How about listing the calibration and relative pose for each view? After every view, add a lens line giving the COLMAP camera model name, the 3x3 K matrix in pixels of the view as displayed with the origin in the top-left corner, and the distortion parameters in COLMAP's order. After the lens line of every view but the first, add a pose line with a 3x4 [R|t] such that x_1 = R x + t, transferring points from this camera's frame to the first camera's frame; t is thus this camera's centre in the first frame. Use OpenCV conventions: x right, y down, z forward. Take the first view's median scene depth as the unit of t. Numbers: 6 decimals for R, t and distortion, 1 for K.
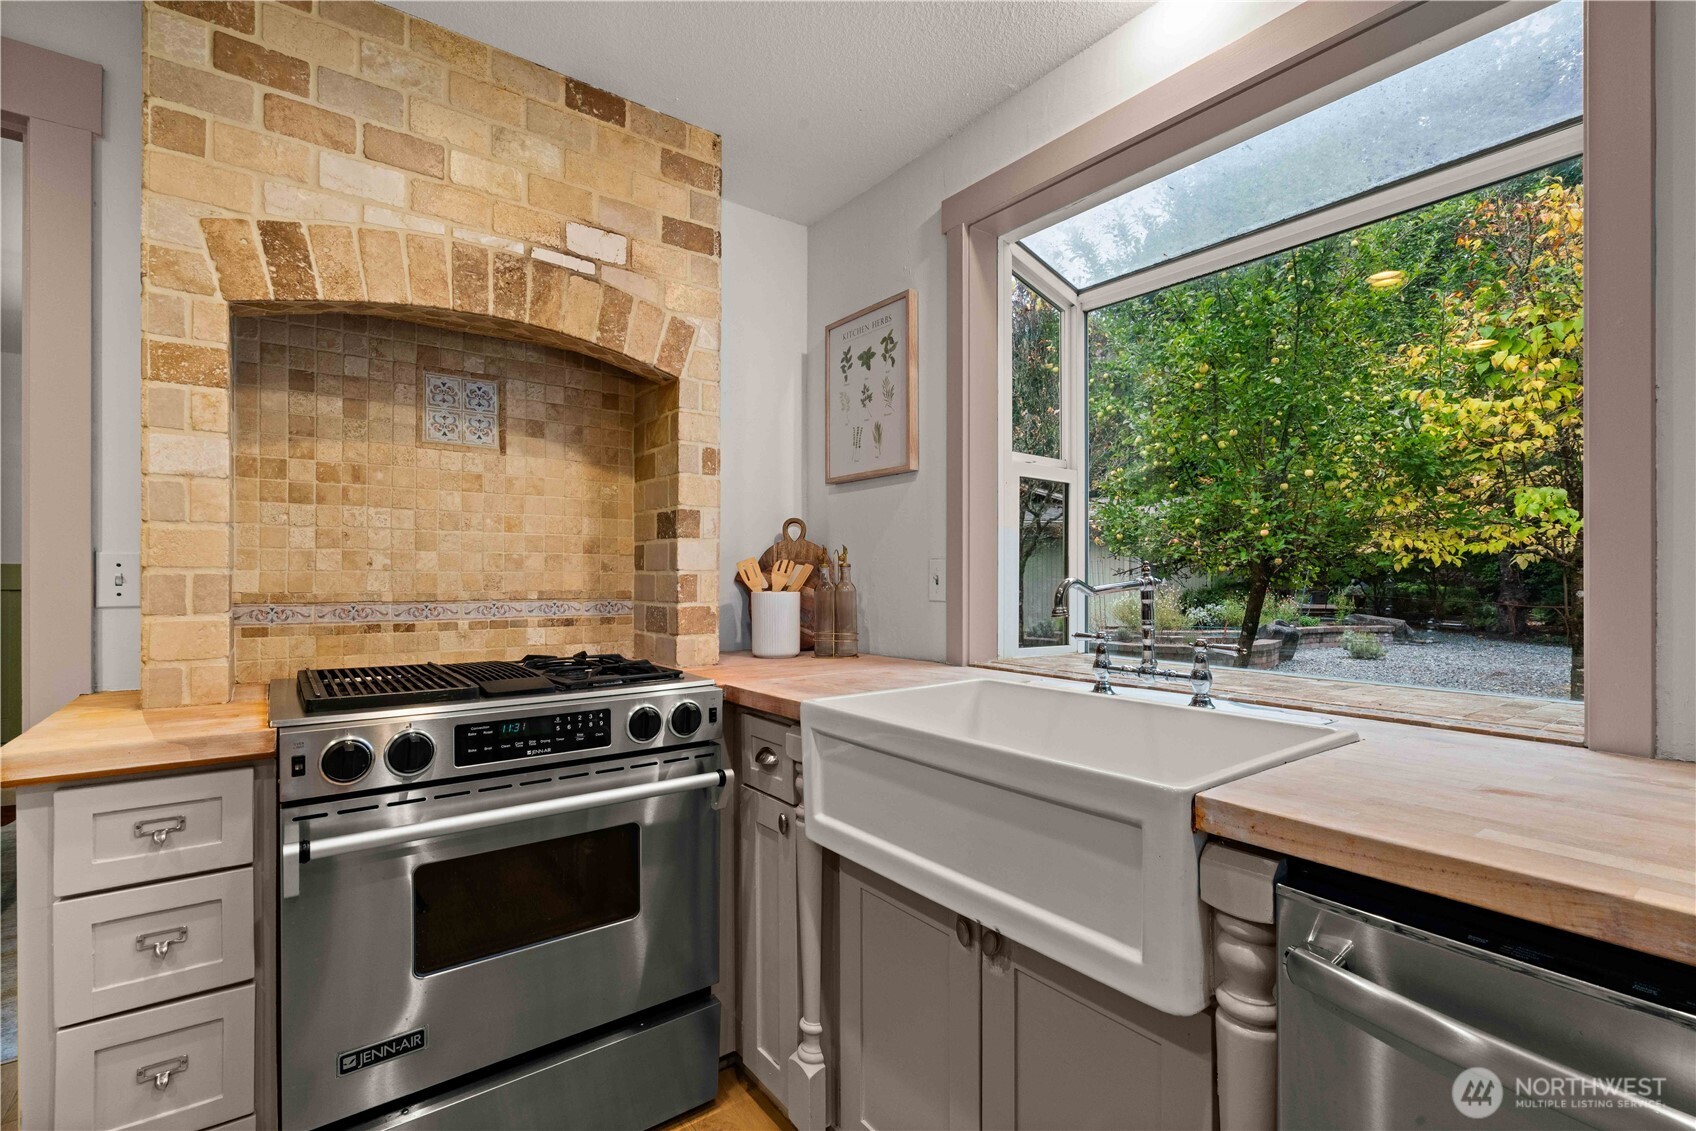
lens RADIAL K [[765.3, 0, 848.8], [0, 765.3, 574.1], [0, 0, 1]] dist [-0.001847, 0.001141]
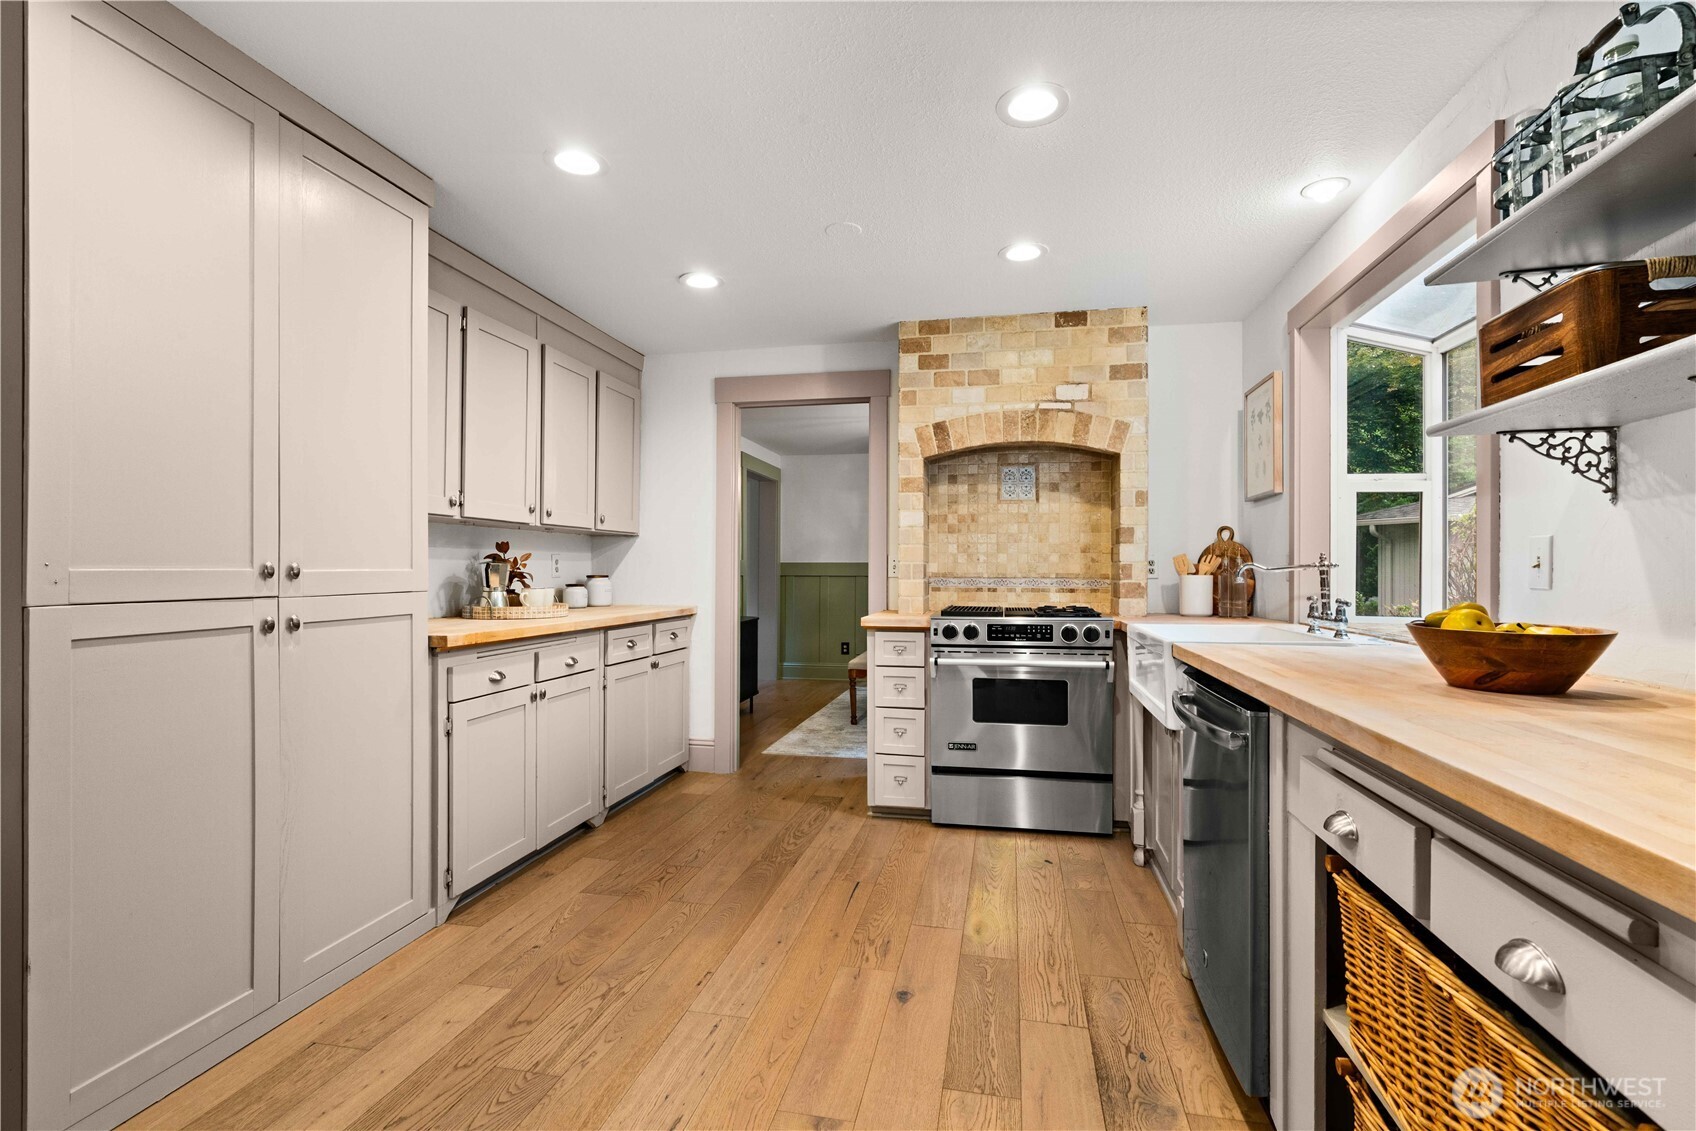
lens RADIAL K [[765.3, 0, 847.5], [0, 765.3, 568.3], [0, 0, 1]] dist [-0.001847, 0.001141]
pose [[0.658559, -0.002503, -0.752525, 0.756693], [-0.000055, 0.999994, -0.003374, 0.018096], [0.752529, 0.002263, 0.658555, -0.700274]]
